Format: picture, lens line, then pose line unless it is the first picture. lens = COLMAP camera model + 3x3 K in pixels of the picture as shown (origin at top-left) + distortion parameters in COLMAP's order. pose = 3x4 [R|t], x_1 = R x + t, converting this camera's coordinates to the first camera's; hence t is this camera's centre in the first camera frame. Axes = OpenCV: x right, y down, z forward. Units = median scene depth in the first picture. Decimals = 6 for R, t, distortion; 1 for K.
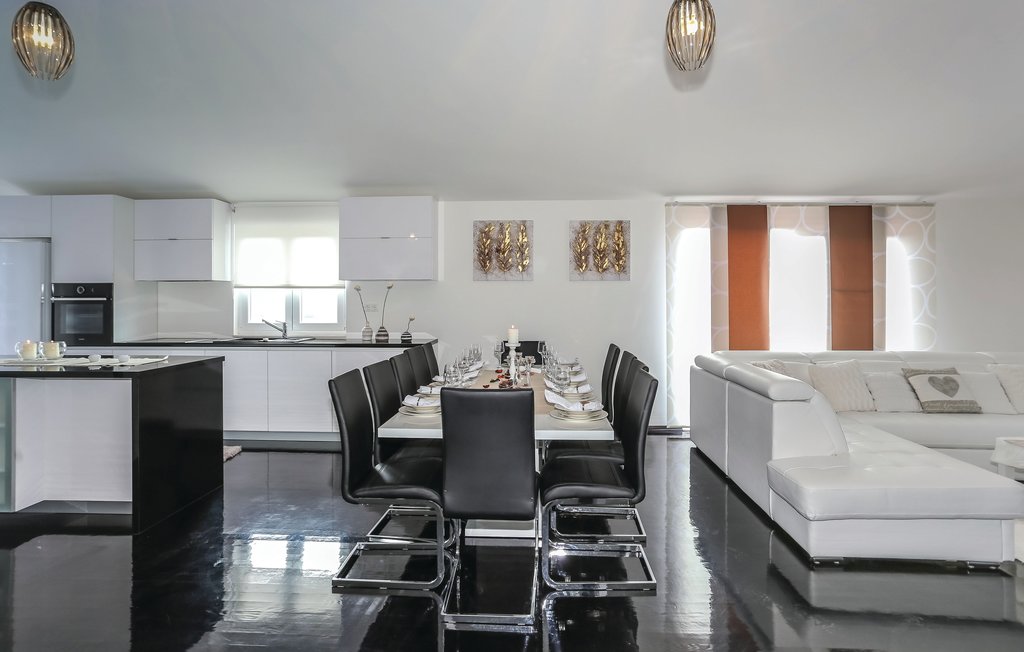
lens RADIAL K [[519.8, 0, 507.0], [0, 519.8, 296.5], [0, 0, 1]] dist [-0.044187, 0.015863]
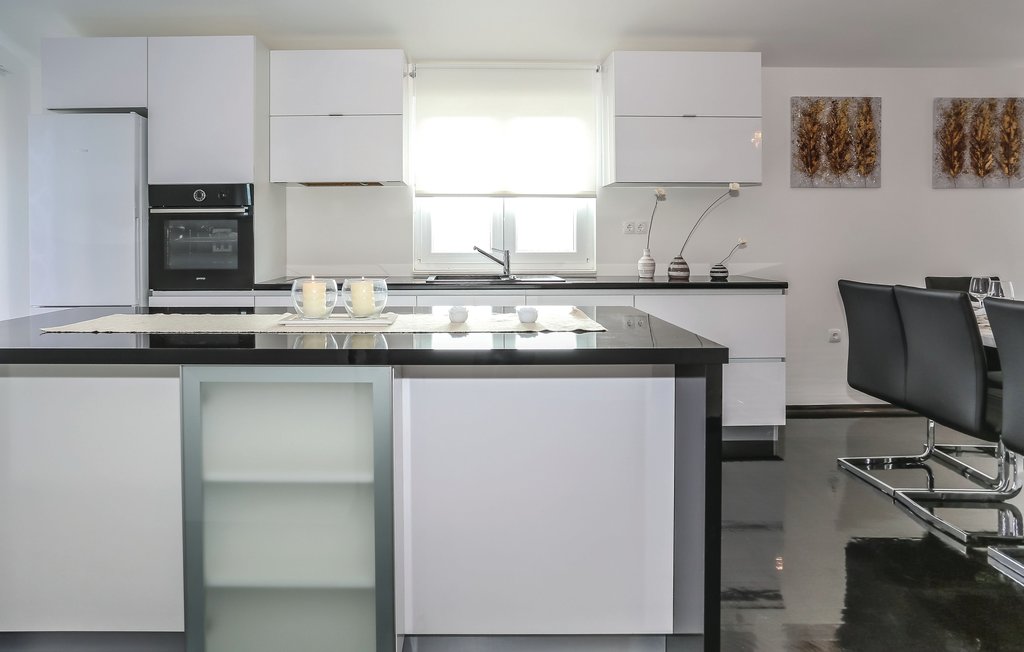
lens RADIAL K [[519.8, 0, 437.7], [0, 519.8, 255.5], [0, 0, 1]] dist [-0.044187, 0.015863]
pose [[0.999630, -0.000538, 0.027201, -0.539915], [-0.000373, 0.999440, 0.033459, 0.035128], [-0.027204, -0.033457, 0.999070, 0.362935]]
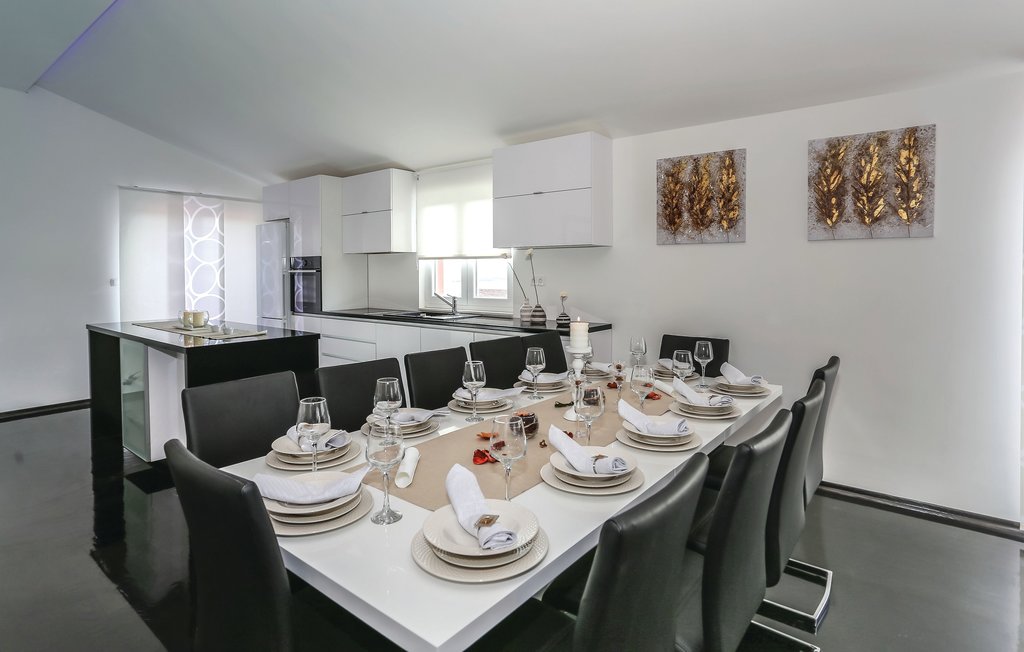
lens RADIAL K [[519.8, 0, 517.0], [0, 519.8, 282.9], [0, 0, 1]] dist [-0.044187, 0.015863]
pose [[0.818185, 0.013405, -0.574798, 0.187539], [0.002582, 0.999632, 0.026987, 0.001633], [0.574949, -0.023564, 0.817850, 0.318053]]
